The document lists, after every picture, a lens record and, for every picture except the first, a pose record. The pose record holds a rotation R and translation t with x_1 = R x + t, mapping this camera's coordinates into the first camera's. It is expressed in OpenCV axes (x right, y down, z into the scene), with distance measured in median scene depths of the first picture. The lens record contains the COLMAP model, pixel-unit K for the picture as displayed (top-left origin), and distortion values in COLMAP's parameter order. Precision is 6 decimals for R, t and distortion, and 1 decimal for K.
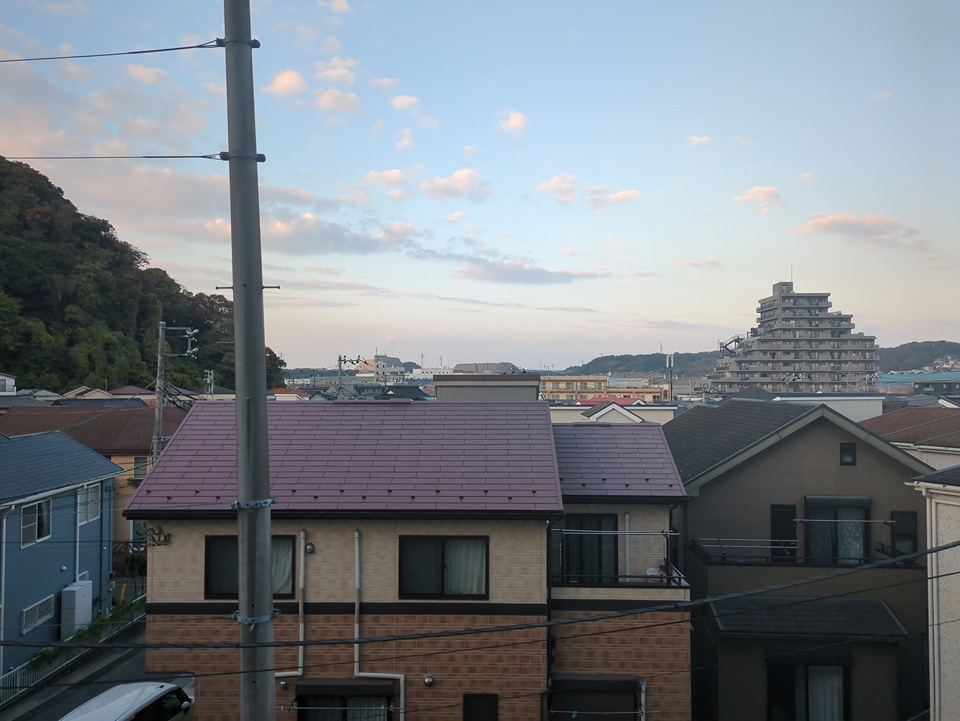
lens RADIAL K [[704.6, 0, 475.1], [0, 704.6, 365.1], [0, 0, 1]] dist [0.008561, -0.001310]
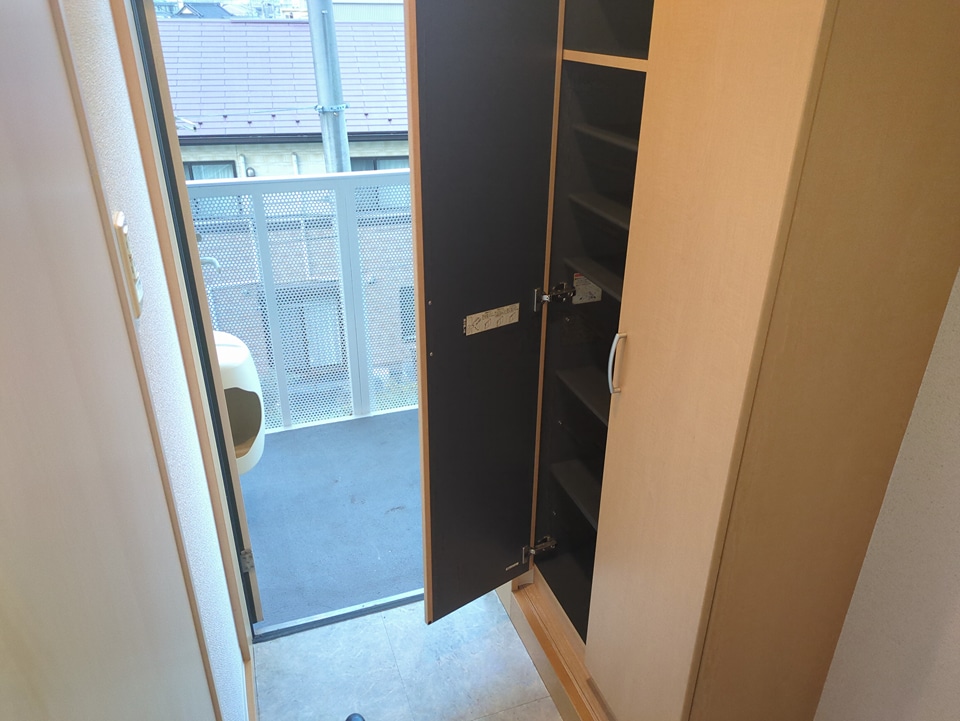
lens RADIAL K [[704.6, 0, 475.1], [0, 704.6, 365.1], [0, 0, 1]] dist [0.008561, -0.001310]
pose [[0.974342, -0.094516, 0.204266, -0.148838], [-0.015208, 0.877834, 0.478724, -0.001149], [-0.224559, -0.469547, 0.853873, -0.128690]]
